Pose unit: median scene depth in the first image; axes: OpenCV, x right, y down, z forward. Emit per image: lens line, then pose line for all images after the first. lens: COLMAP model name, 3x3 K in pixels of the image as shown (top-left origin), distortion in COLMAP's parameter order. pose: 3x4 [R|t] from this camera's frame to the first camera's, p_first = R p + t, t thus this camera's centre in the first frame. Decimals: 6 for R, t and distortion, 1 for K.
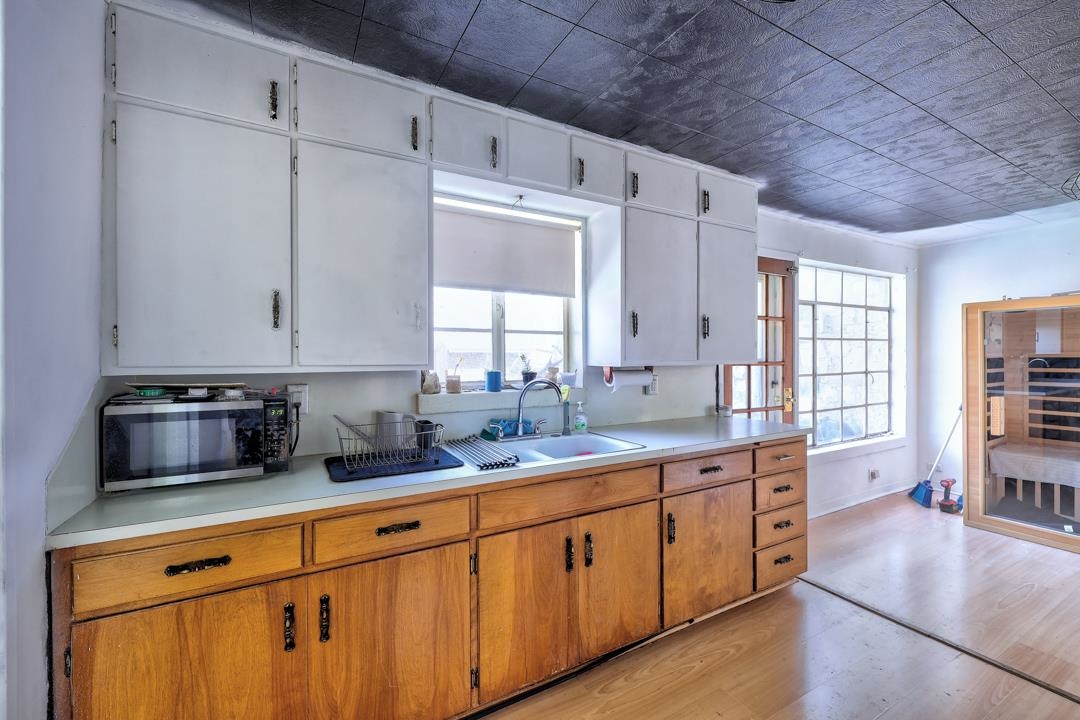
lens RADIAL K [[447.1, 0, 536.9], [0, 447.1, 349.0], [0, 0, 1]] dist [0.016683, -0.000049]
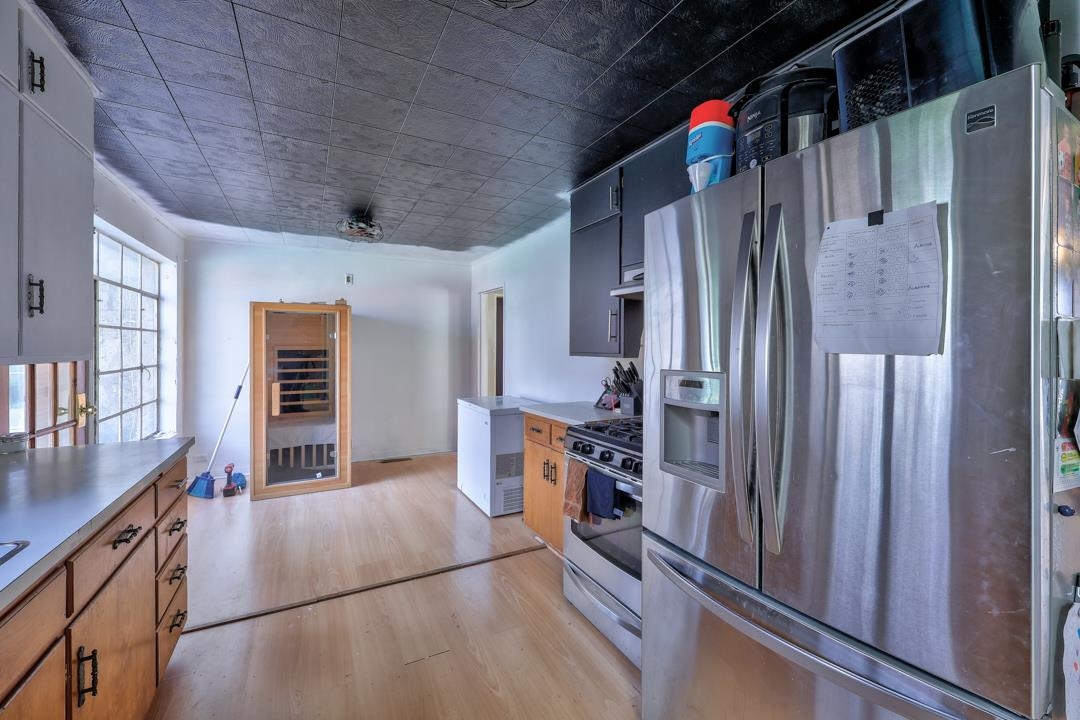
lens RADIAL K [[447.1, 0, 536.9], [0, 447.1, 349.0], [0, 0, 1]] dist [0.016683, -0.000049]
pose [[0.033096, 0.002440, 0.999449, -0.138511], [-0.018606, 0.999825, -0.001824, 0.004851], [-0.999279, -0.018536, 0.033135, 0.274375]]
